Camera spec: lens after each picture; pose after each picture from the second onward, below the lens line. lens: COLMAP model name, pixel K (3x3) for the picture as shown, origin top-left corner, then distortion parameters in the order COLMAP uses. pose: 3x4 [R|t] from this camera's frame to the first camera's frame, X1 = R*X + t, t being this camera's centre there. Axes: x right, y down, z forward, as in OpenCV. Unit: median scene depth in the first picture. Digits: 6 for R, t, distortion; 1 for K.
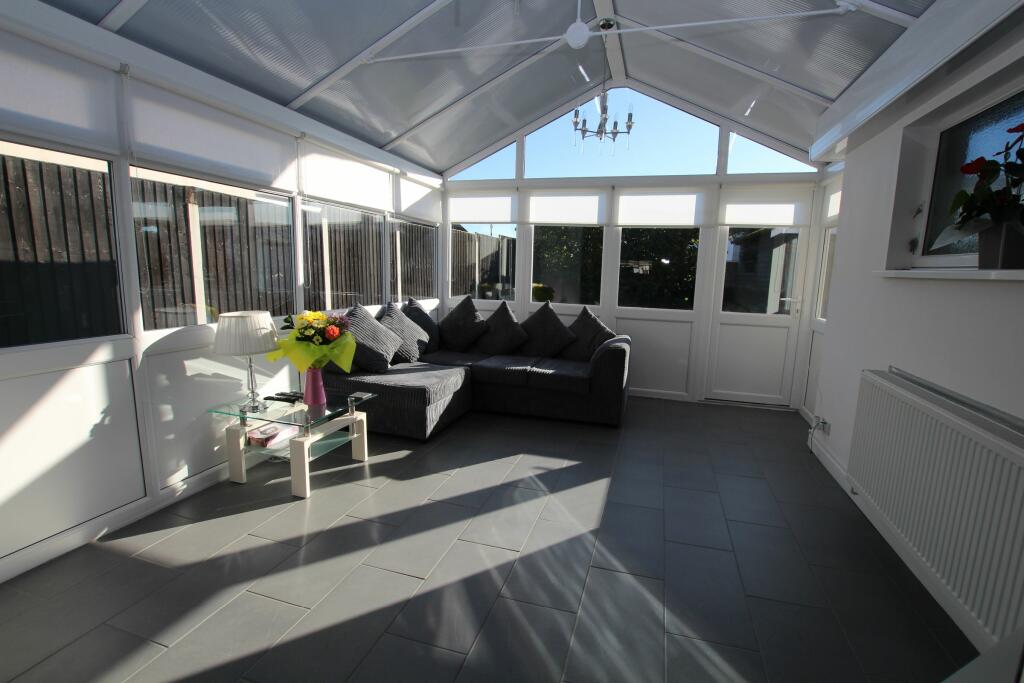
lens RADIAL K [[473.3, 0, 514.7], [0, 473.3, 344.7], [0, 0, 1]] dist [-0.029619, 0.000019]
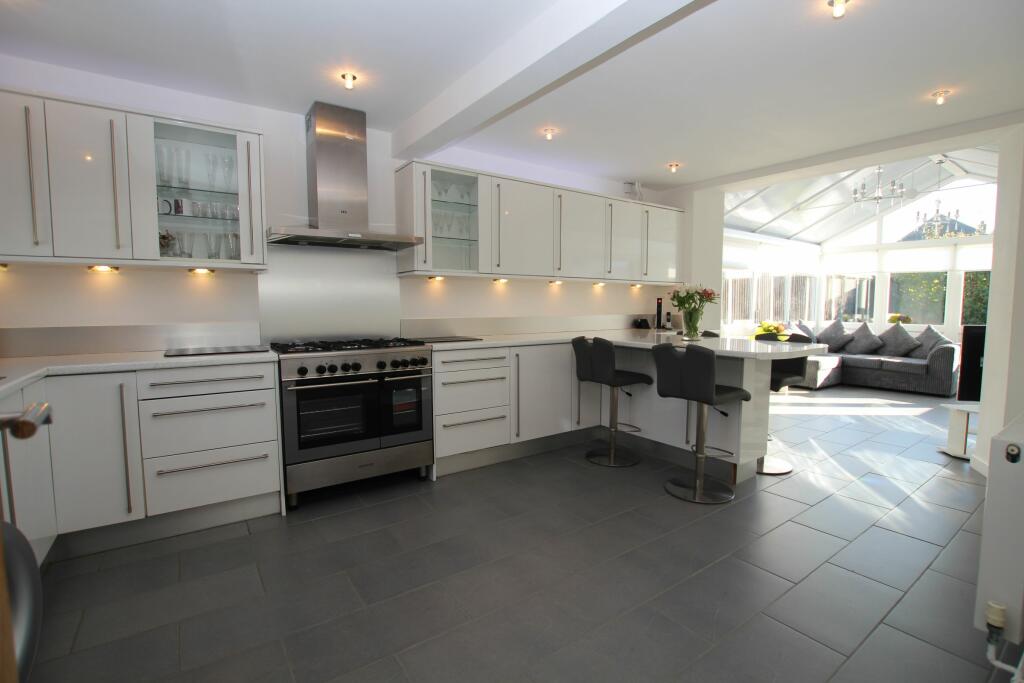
lens RADIAL K [[473.3, 0, 517.0], [0, 473.3, 341.7], [0, 0, 1]] dist [-0.029619, 0.000019]
pose [[0.796160, 0.022199, -0.604679, -0.006846], [-0.075927, 0.995093, -0.063438, 0.161124], [0.600303, 0.096418, 0.793939, -0.934967]]
